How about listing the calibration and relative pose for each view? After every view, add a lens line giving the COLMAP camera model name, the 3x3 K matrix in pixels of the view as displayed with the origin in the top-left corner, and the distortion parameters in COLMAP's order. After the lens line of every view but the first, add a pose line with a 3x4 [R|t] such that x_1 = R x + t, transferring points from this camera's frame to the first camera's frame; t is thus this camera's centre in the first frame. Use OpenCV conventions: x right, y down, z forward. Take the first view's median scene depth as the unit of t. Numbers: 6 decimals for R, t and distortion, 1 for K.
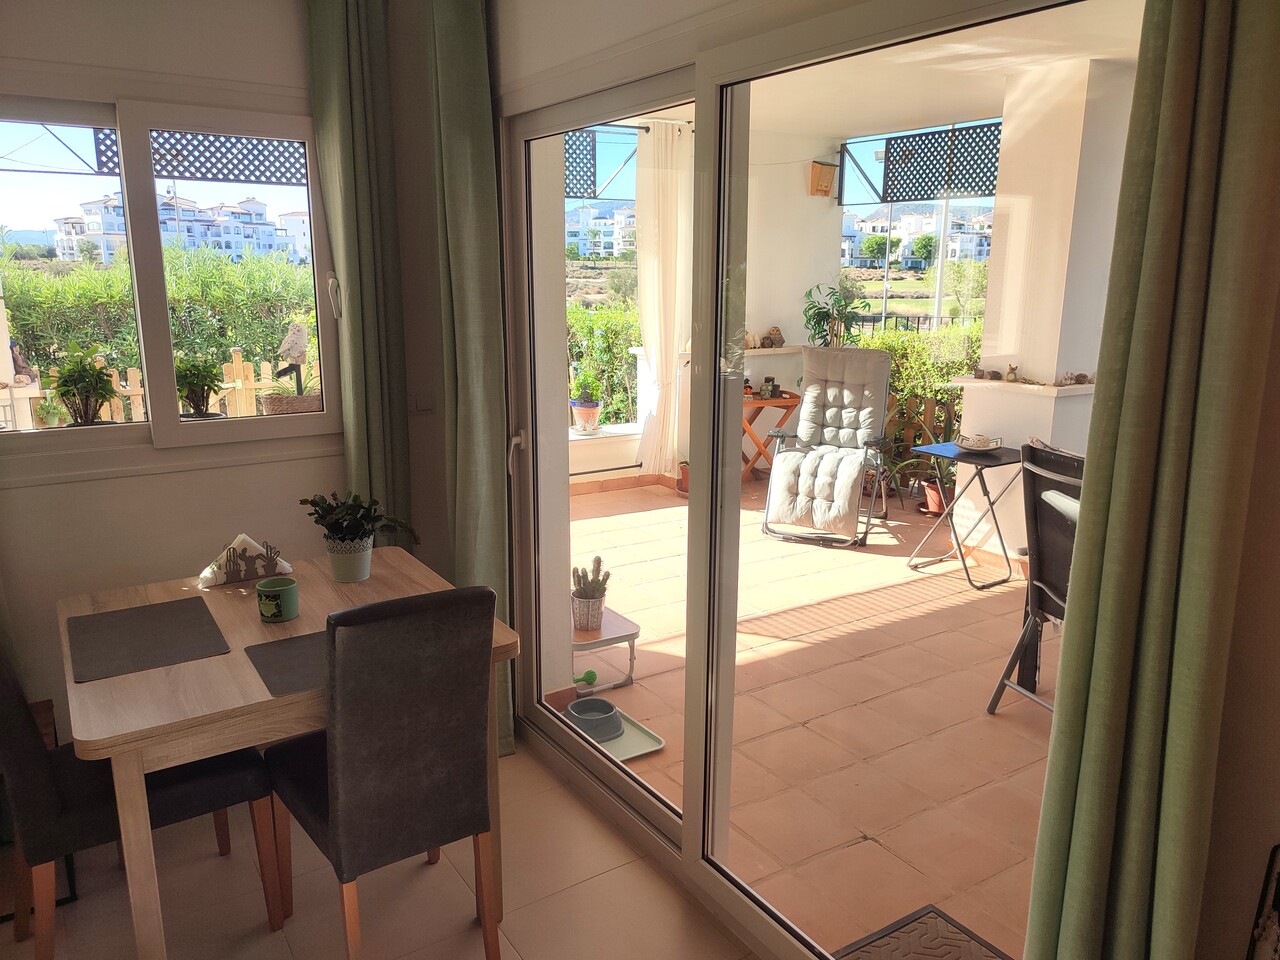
lens RADIAL K [[930.9, 0, 639.5], [0, 930.9, 481.0], [0, 0, 1]] dist [0.017561, -0.001505]
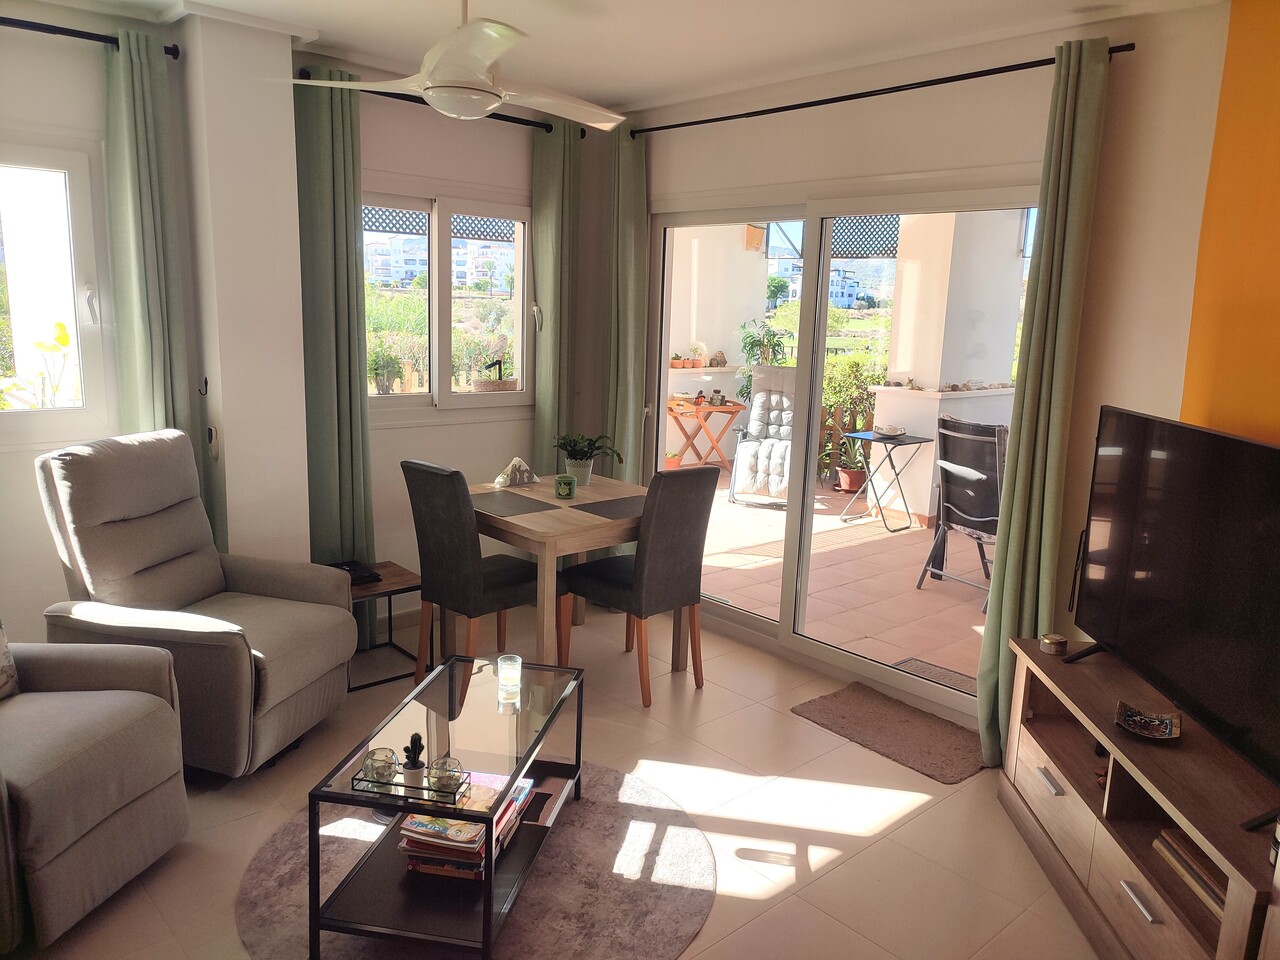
lens RADIAL K [[930.9, 0, 639.9], [0, 930.9, 479.5], [0, 0, 1]] dist [0.017561, -0.001505]
pose [[0.987269, -0.001086, 0.159055, -0.198055], [0.006634, 0.999388, -0.034353, 0.065312], [-0.158921, 0.034971, 0.986672, -0.286246]]
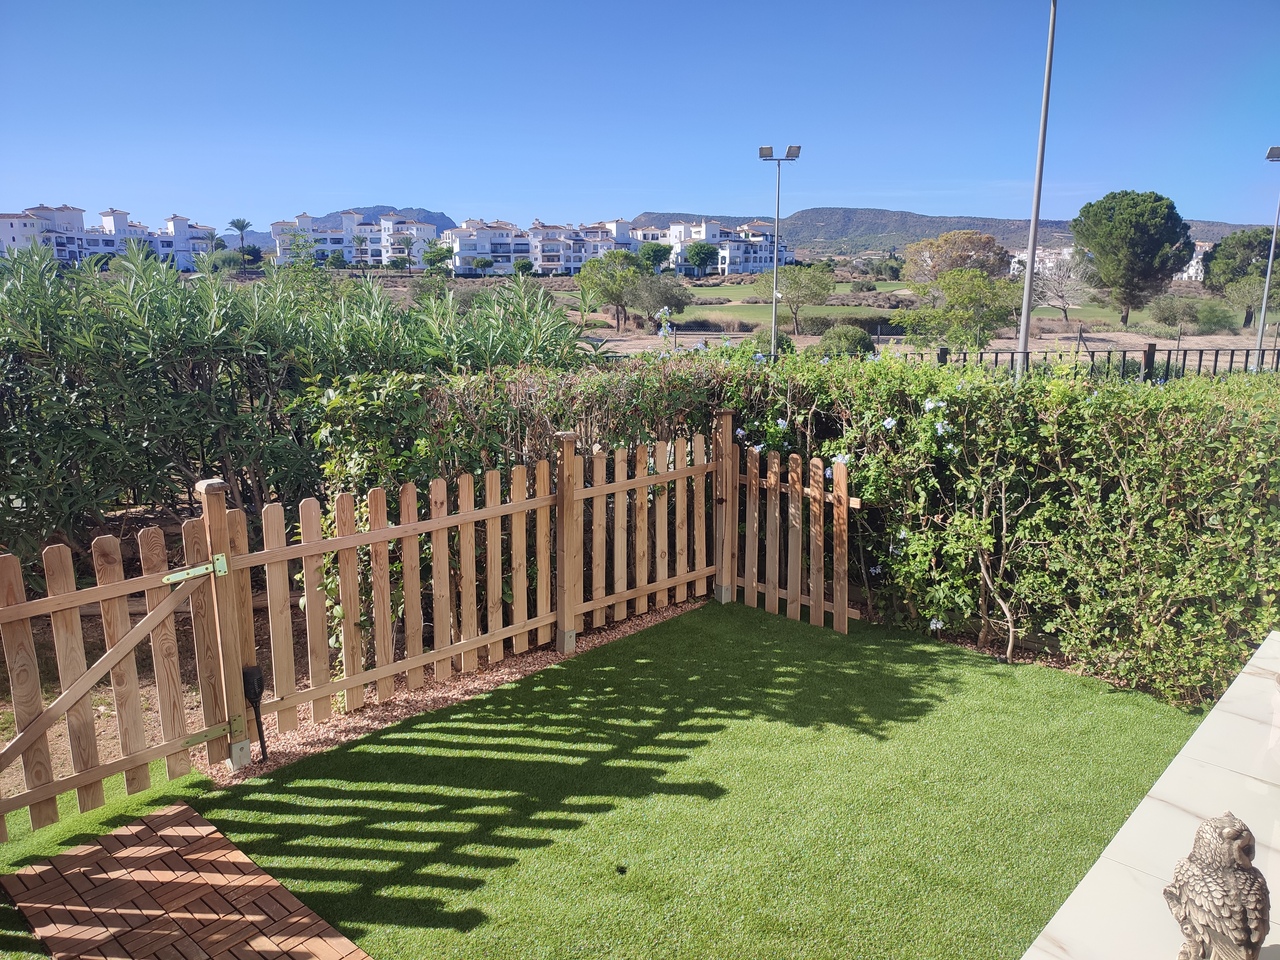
lens RADIAL K [[930.9, 0, 641.6], [0, 930.9, 482.2], [0, 0, 1]] dist [0.017561, -0.001505]
pose [[0.970085, -0.059670, 0.235319, -0.480493], [0.061192, 0.998126, 0.000838, -0.182813], [-0.234928, 0.013586, 0.971918, 0.766063]]
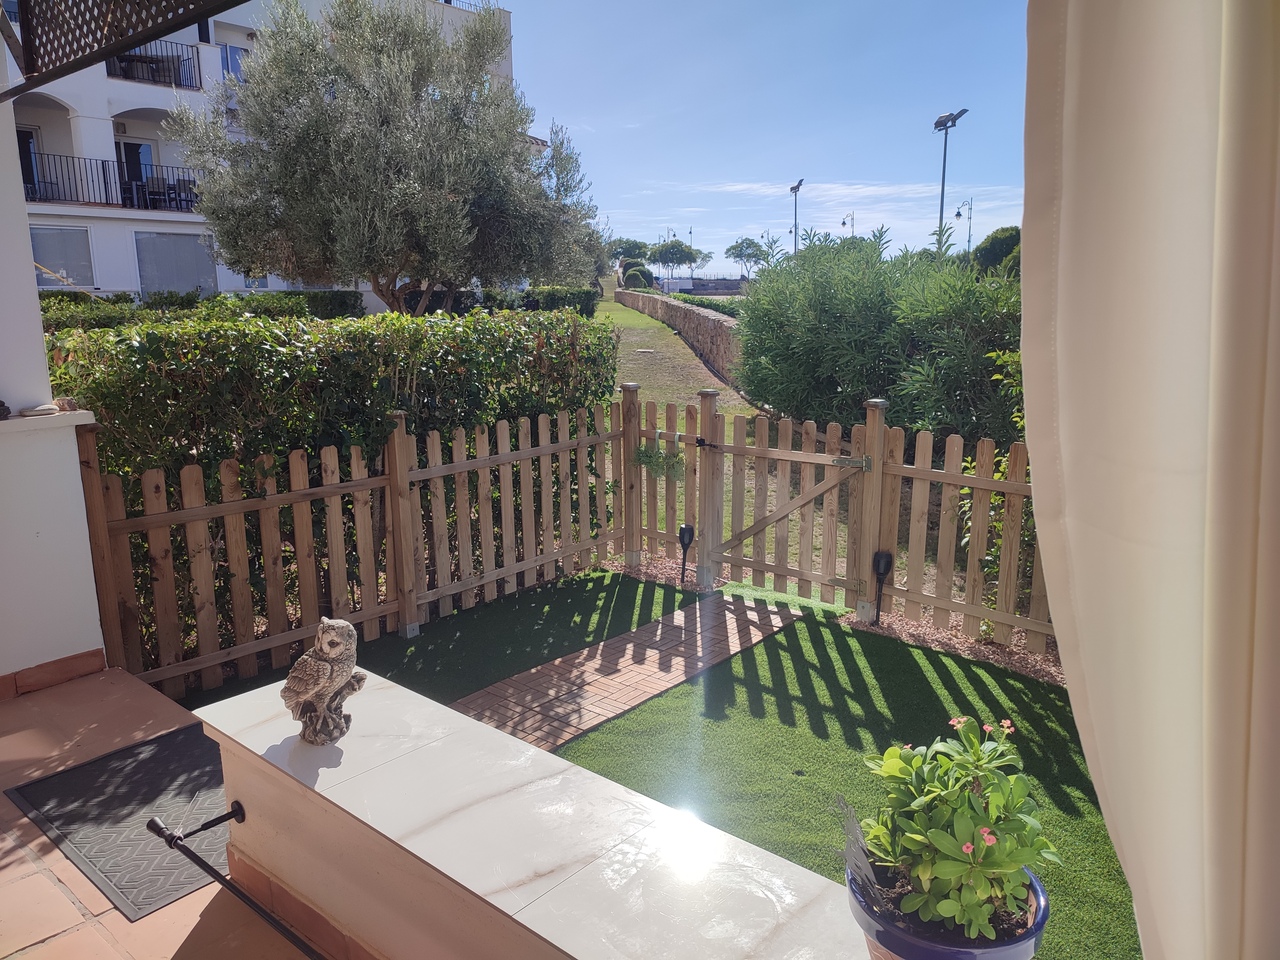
lens RADIAL K [[930.9, 0, 636.4], [0, 930.9, 479.4], [0, 0, 1]] dist [0.017561, -0.001505]
pose [[0.277651, 0.182132, -0.943259, 0.092247], [-0.202091, 0.970967, 0.127996, -0.194485], [0.939185, 0.155086, 0.306397, 0.980962]]
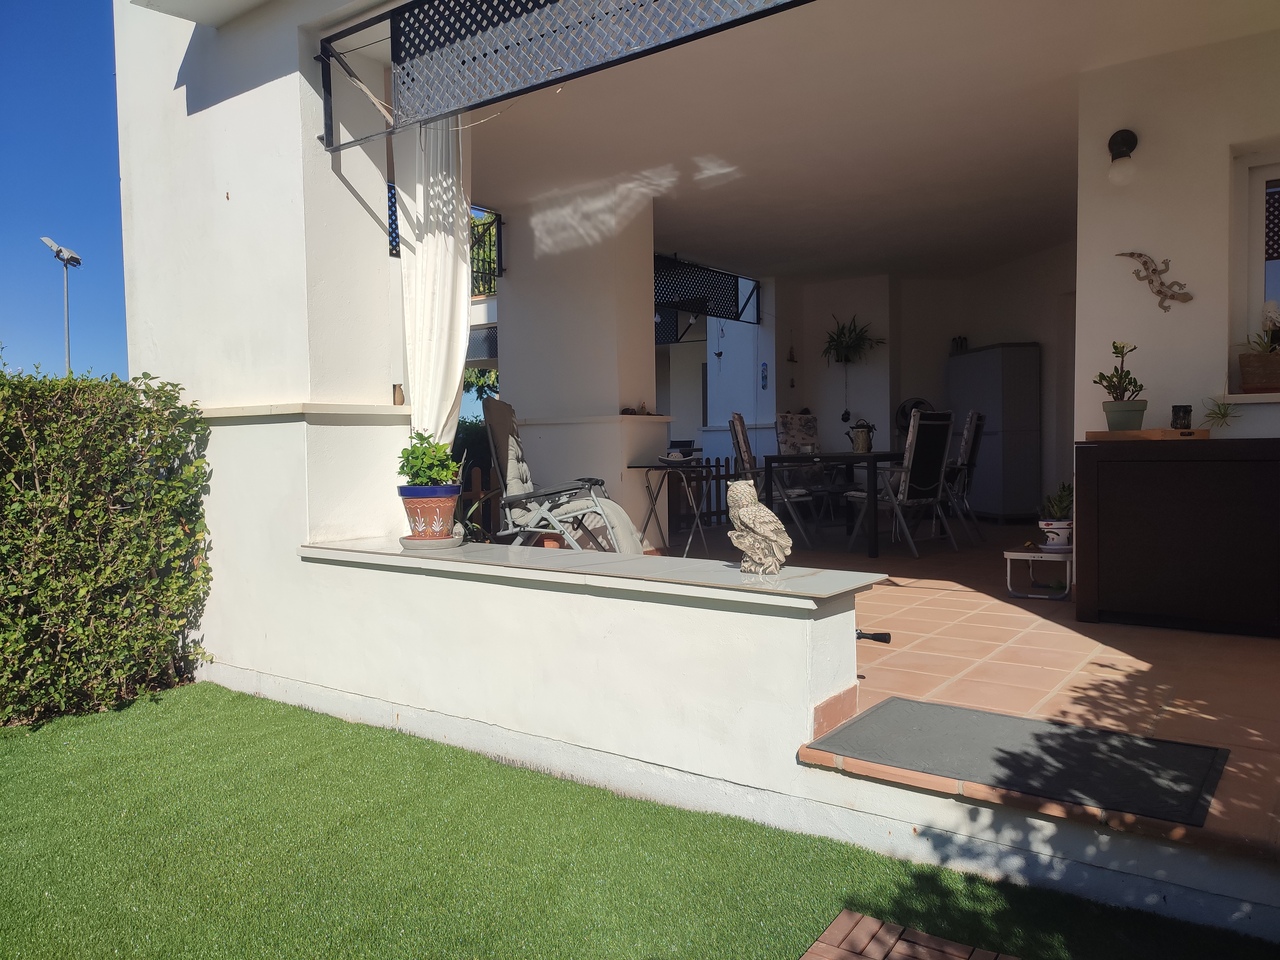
lens RADIAL K [[930.9, 0, 639.0], [0, 930.9, 477.2], [0, 0, 1]] dist [0.017561, -0.001505]
pose [[-0.337168, -0.036028, 0.940755, -0.684776], [0.221657, 0.968138, 0.116519, -0.143869], [-0.914979, 0.247811, -0.318439, 1.186973]]
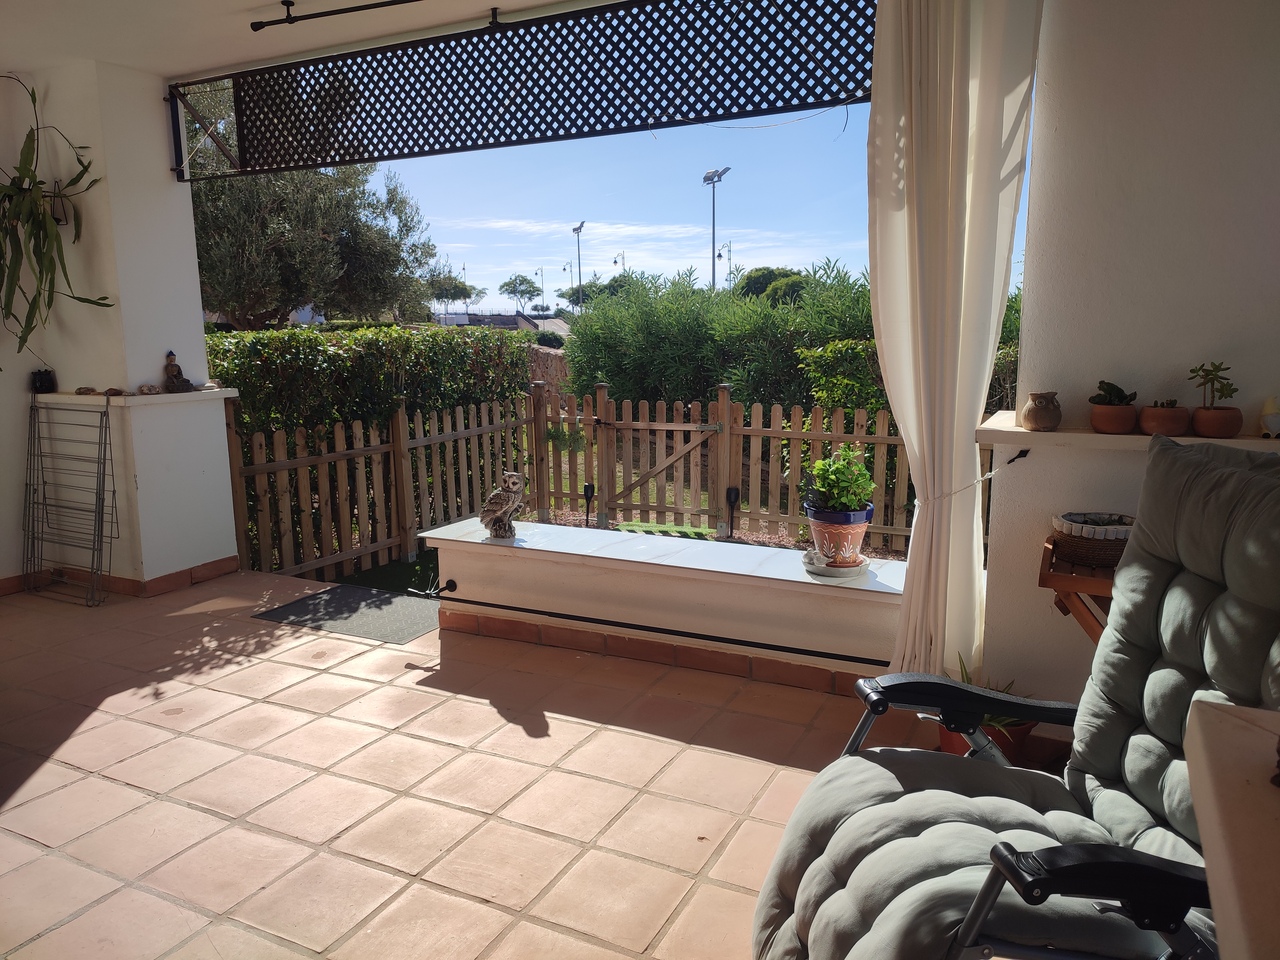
lens RADIAL K [[930.9, 0, 634.6], [0, 930.9, 481.4], [0, 0, 1]] dist [0.017561, -0.001505]
pose [[0.496511, 0.132817, -0.857809, 0.356515], [-0.178030, 0.982798, 0.049124, -0.117330], [0.849578, 0.128325, 0.511615, 0.724086]]
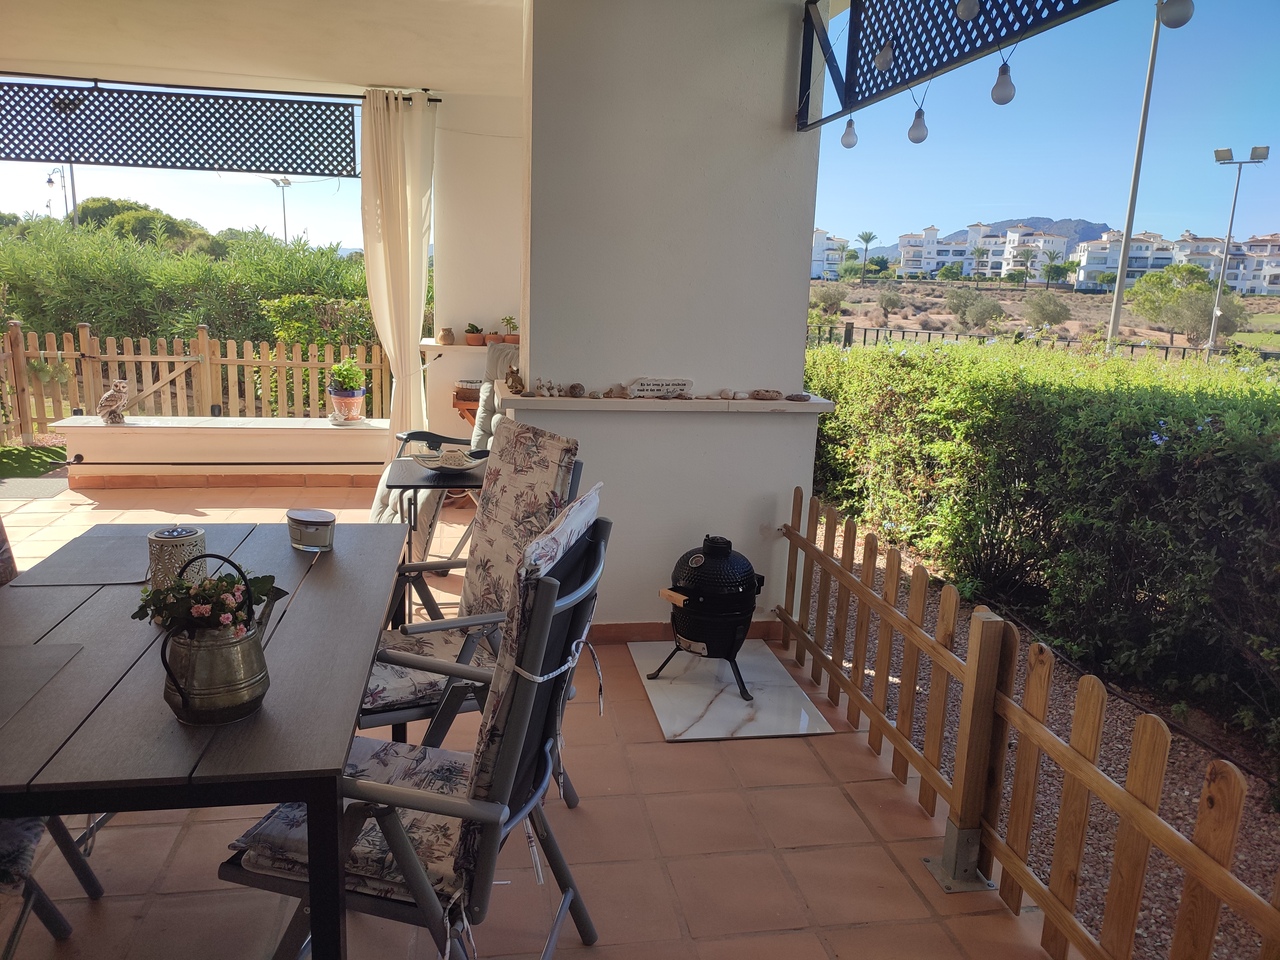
lens RADIAL K [[930.9, 0, 640.6], [0, 930.9, 477.4], [0, 0, 1]] dist [0.017561, -0.001505]
pose [[0.921067, 0.106623, -0.374521, 0.655386], [-0.114628, 0.993408, 0.000908, -0.035866], [0.372149, 0.042094, 0.927218, 0.259479]]
